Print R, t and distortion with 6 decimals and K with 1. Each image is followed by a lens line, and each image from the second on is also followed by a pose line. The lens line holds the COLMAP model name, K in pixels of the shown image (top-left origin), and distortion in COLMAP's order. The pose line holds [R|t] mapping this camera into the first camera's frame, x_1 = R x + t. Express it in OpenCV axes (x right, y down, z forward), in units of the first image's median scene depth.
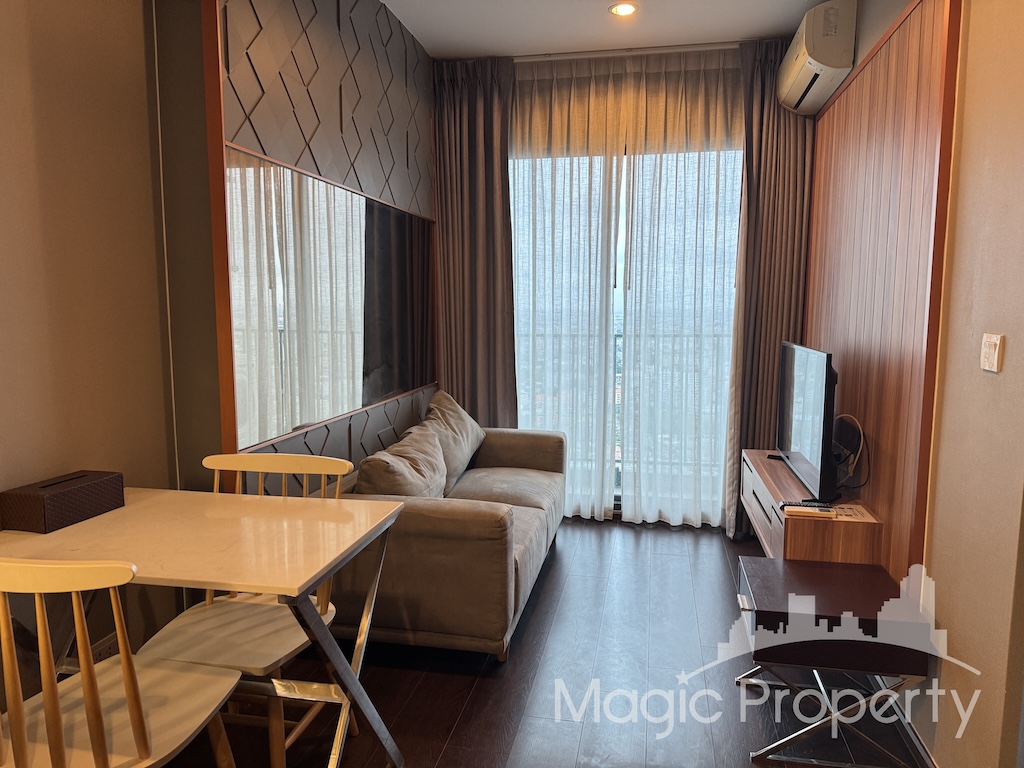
lens RADIAL K [[720.8, 0, 511.5], [0, 720.8, 390.3], [0, 0, 1]] dist [0.168873, -0.322598]
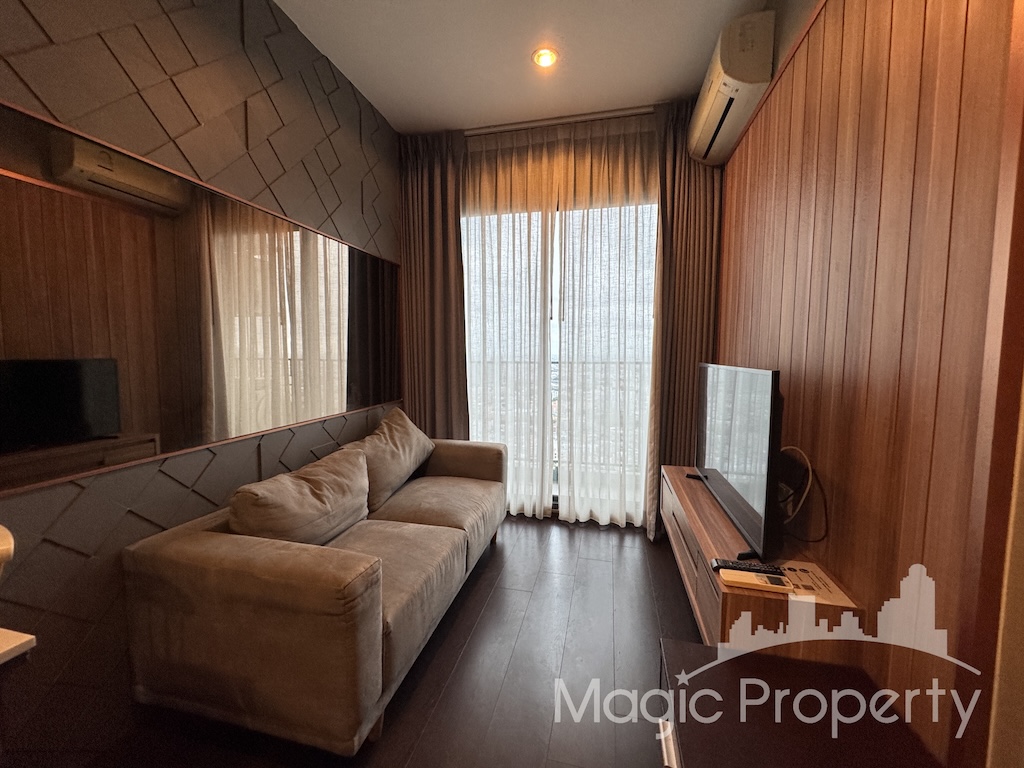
lens RADIAL K [[409.5, 0, 512.0], [0, 409.5, 384.0], [0, 0, 1]] dist [-0.006634, 0.000645]
pose [[0.999327, 0.003700, -0.036493, 0.106529], [-0.005205, 0.999136, -0.041240, -0.010514], [0.036309, 0.041402, 0.998483, 0.350940]]
